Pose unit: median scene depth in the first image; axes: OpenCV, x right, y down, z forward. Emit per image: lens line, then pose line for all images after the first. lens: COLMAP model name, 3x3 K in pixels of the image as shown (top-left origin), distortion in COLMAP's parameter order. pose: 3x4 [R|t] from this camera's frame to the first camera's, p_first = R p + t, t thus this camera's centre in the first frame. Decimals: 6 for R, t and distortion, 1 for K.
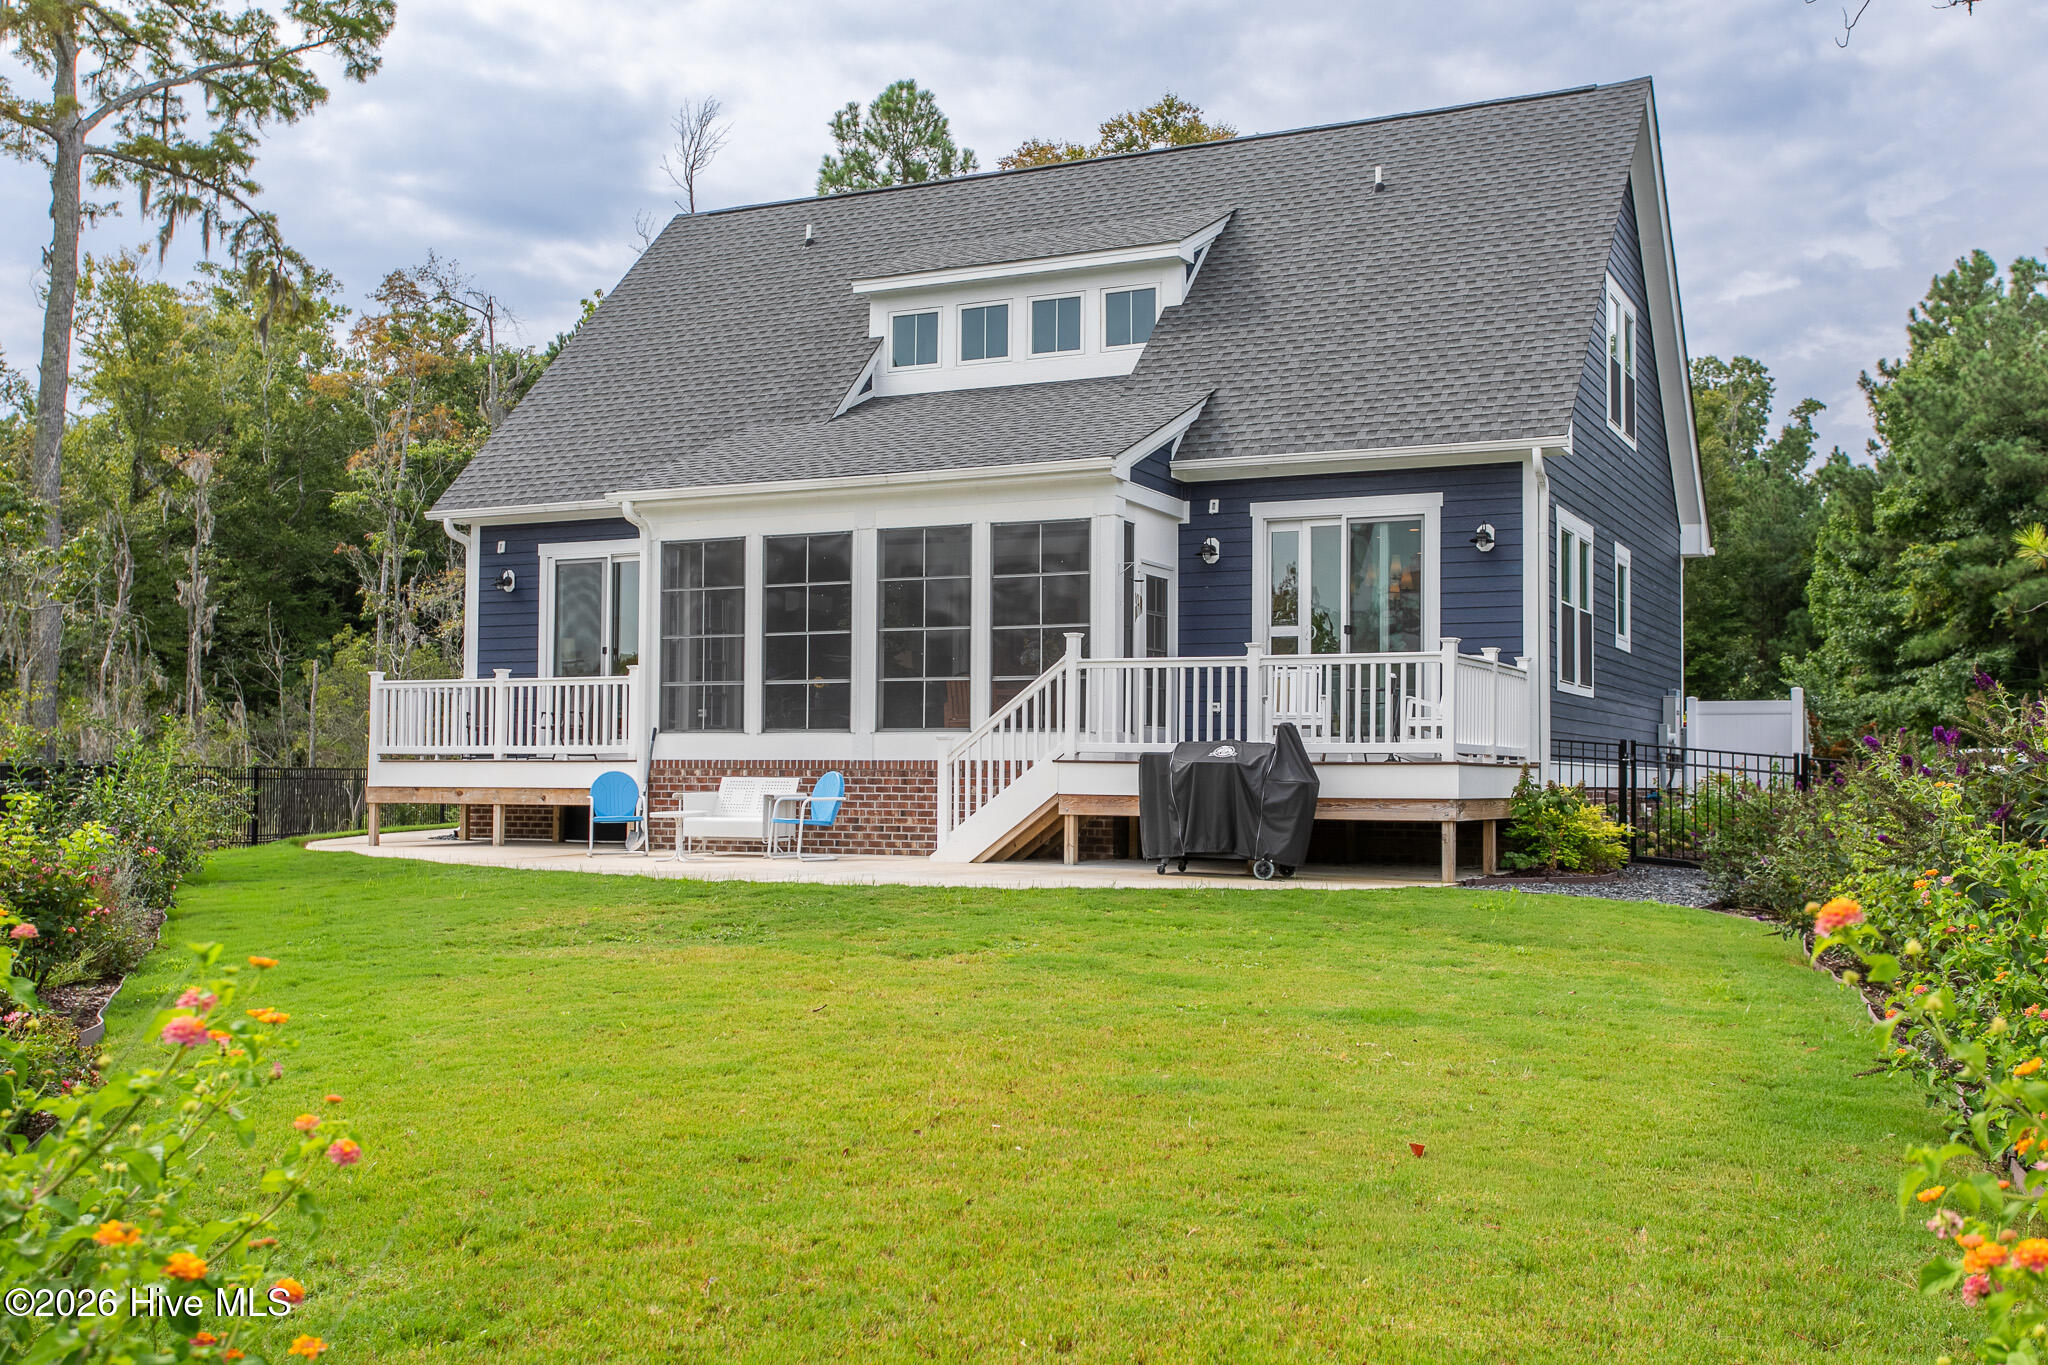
lens RADIAL K [[1997.9, 0, 998.4], [0, 1997.9, 695.4], [0, 0, 1]] dist [0.012177, 0.000000]
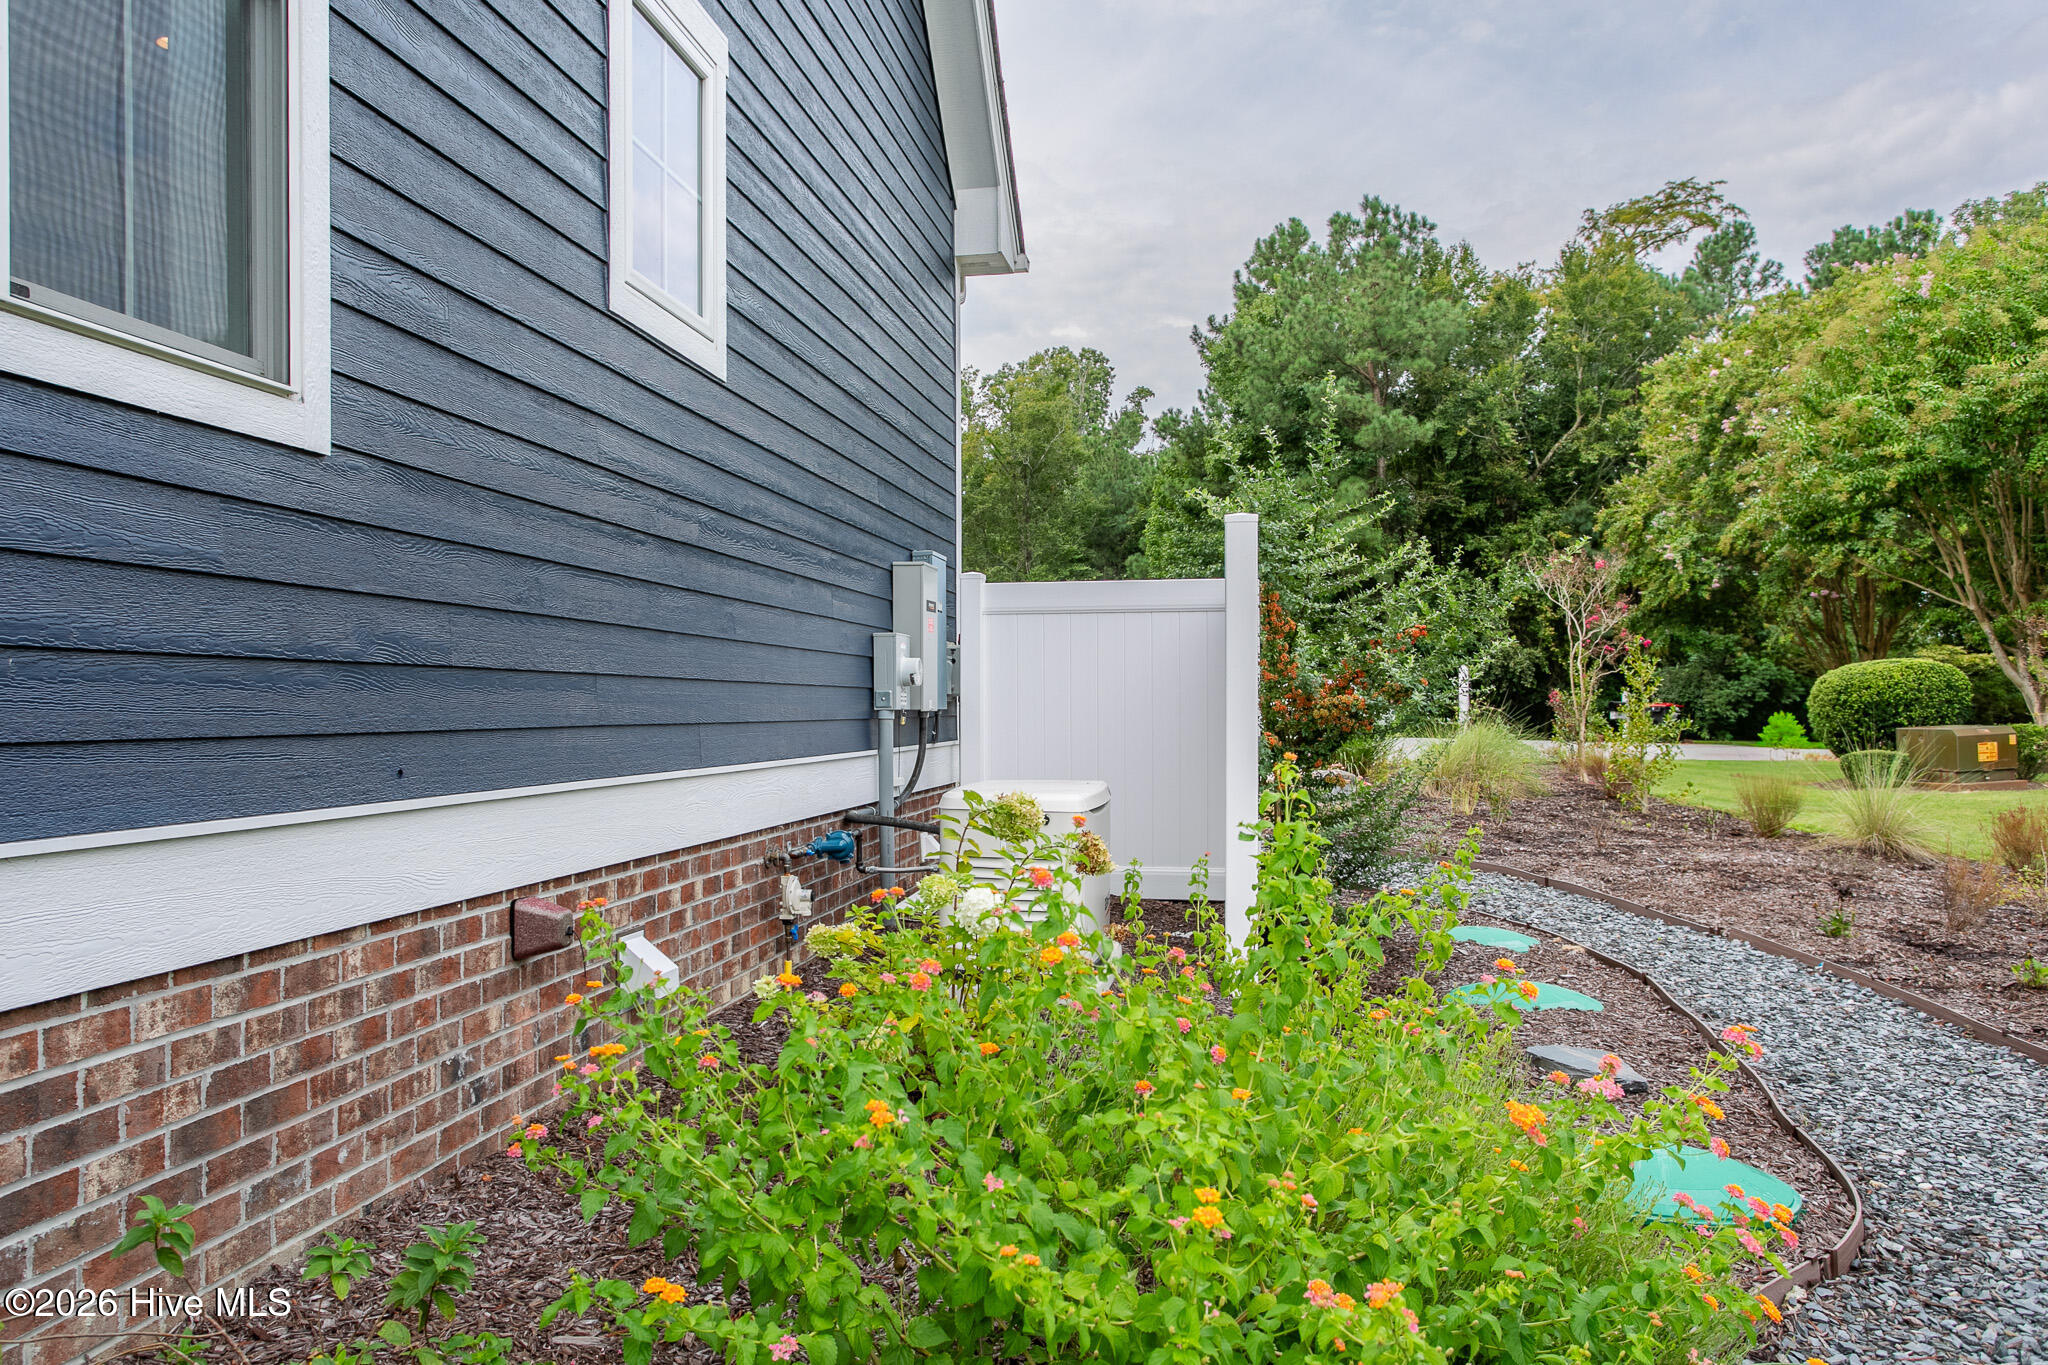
lens RADIAL K [[1531.0, 0, 1018.4], [0, 1531.0, 697.6], [0, 0, 1]] dist [0.050675, 0.000524]
pose [[0.952210, -0.008550, 0.305326, 0.093703], [-0.002840, 0.999317, 0.036842, 0.005551], [-0.305432, -0.035949, 0.951535, 0.250841]]
